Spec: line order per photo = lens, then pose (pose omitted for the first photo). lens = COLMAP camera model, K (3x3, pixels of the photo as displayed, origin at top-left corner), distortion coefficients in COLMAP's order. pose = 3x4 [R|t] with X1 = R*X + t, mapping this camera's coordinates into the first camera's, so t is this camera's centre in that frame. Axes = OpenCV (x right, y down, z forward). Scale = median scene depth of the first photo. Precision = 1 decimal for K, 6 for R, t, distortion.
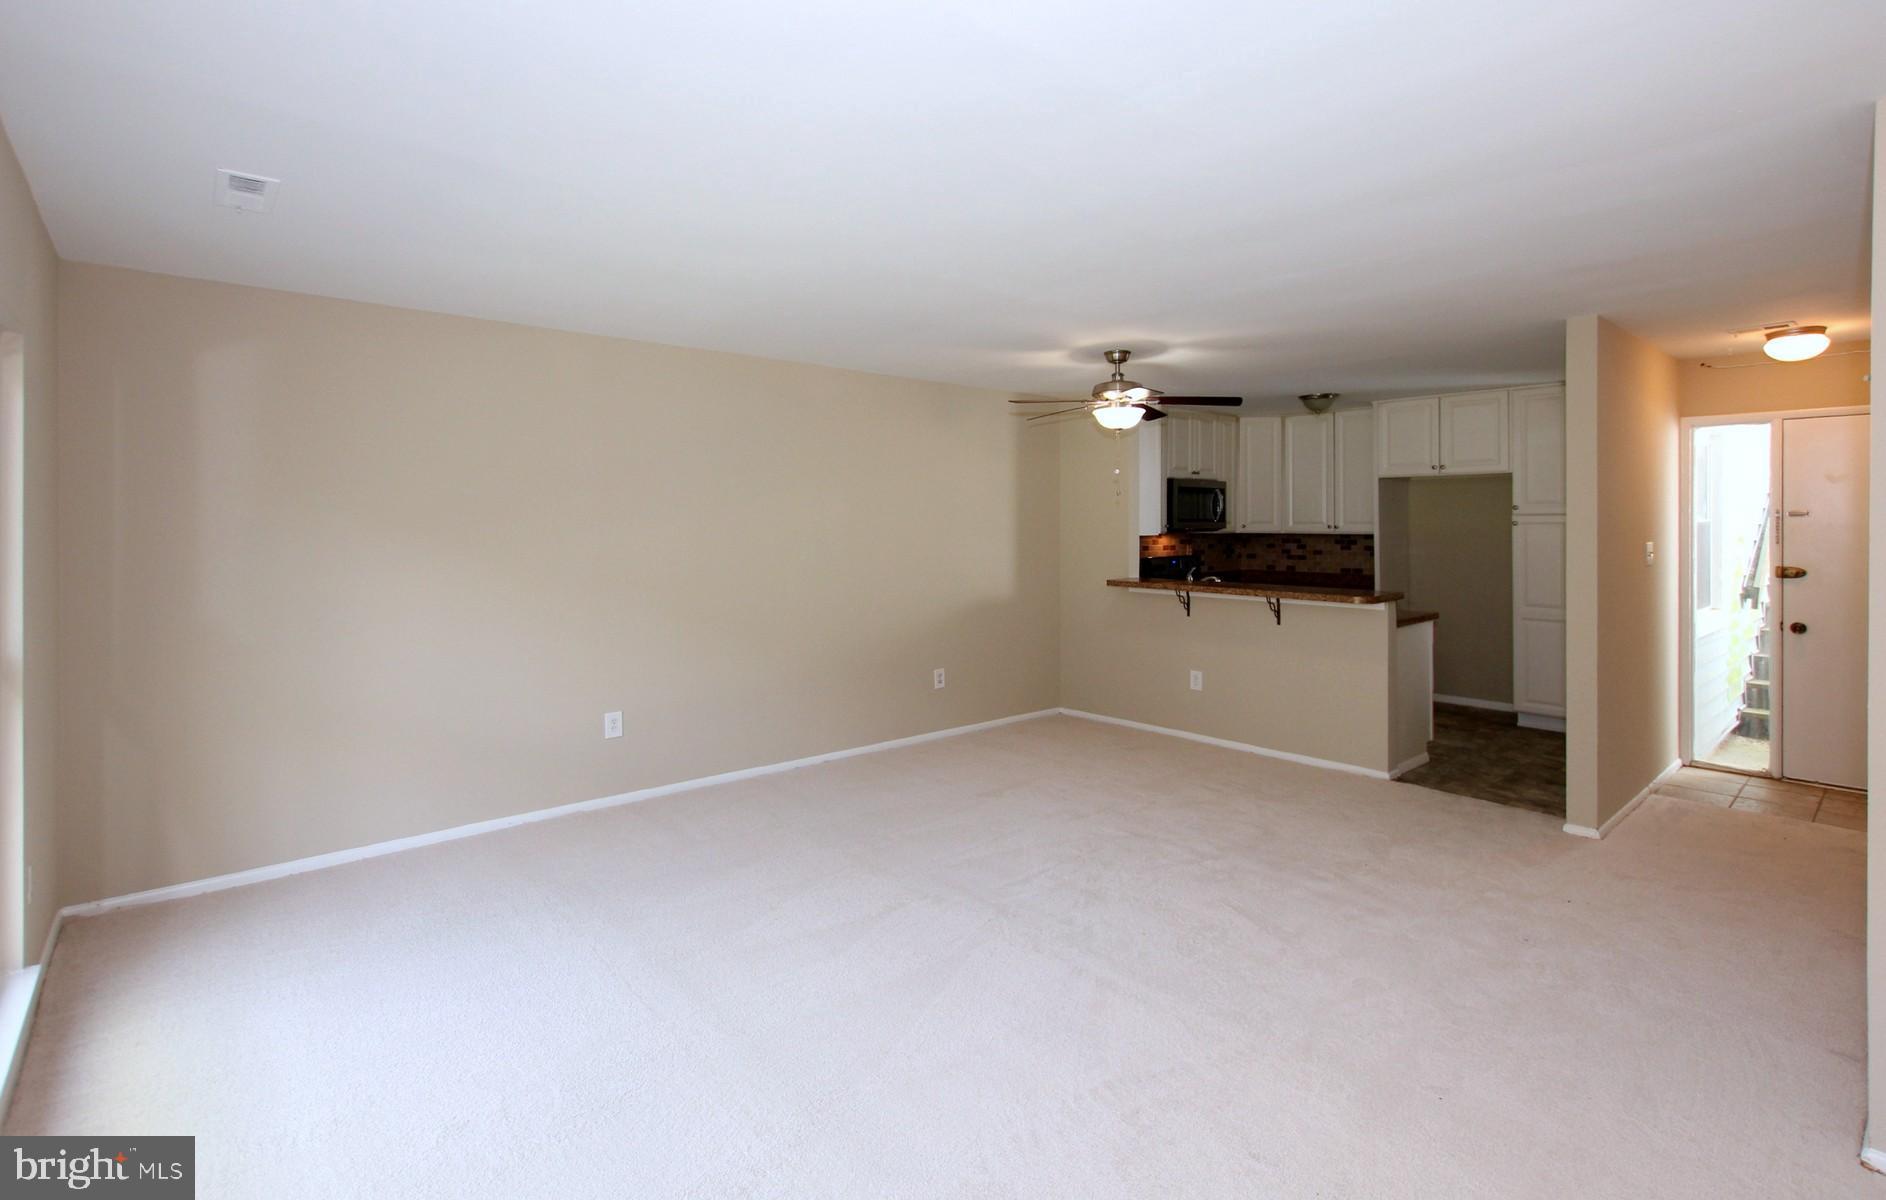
lens RADIAL K [[865.5, 0, 933.0], [0, 865.5, 528.5], [0, 0, 1]] dist [-0.005570, -0.000160]
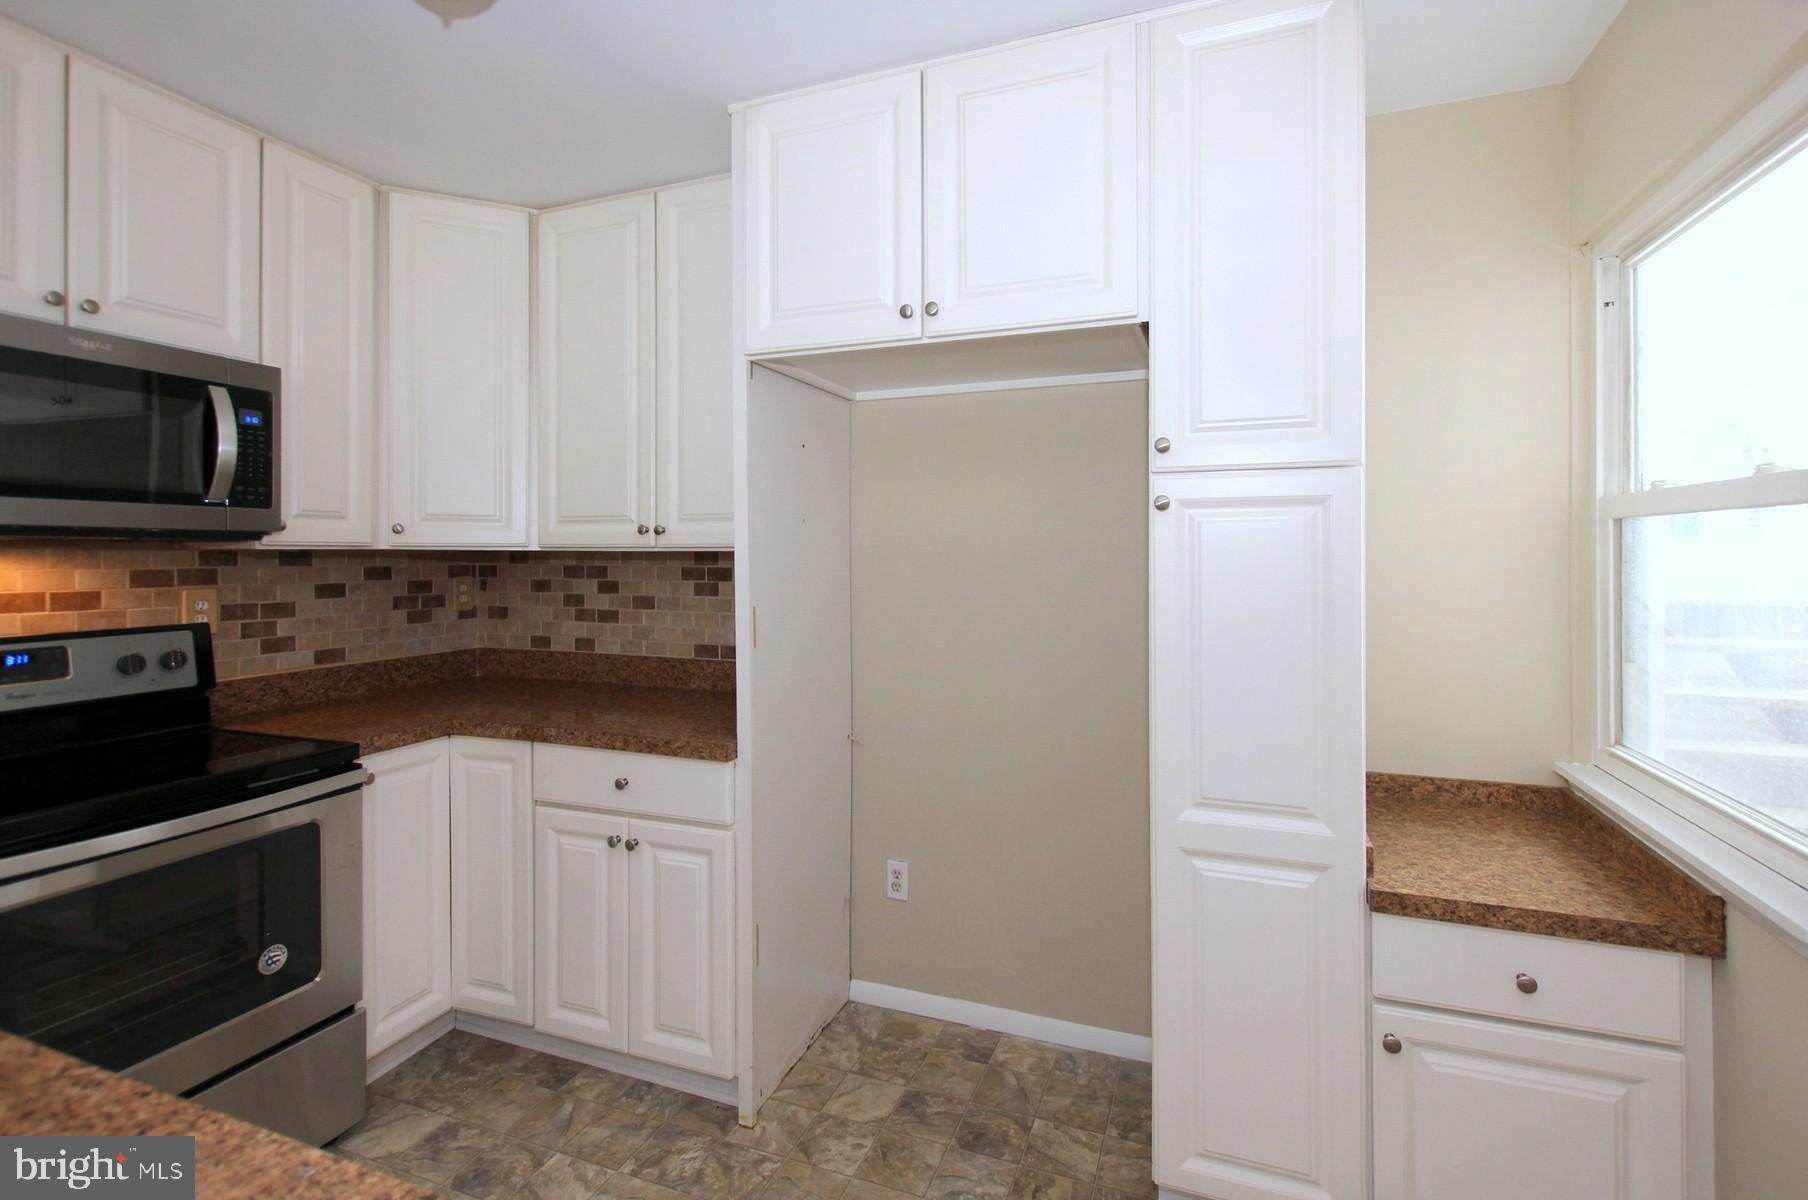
lens RADIAL K [[832.2, 0, 908.0], [0, 832.2, 547.8], [0, 0, 1]] dist [0.009778, -0.001683]
pose [[0.876369, 0.006690, 0.481594, 0.396880], [0.000163, 0.999899, -0.014187, 0.009851], [-0.481641, 0.012512, 0.876279, 0.672086]]
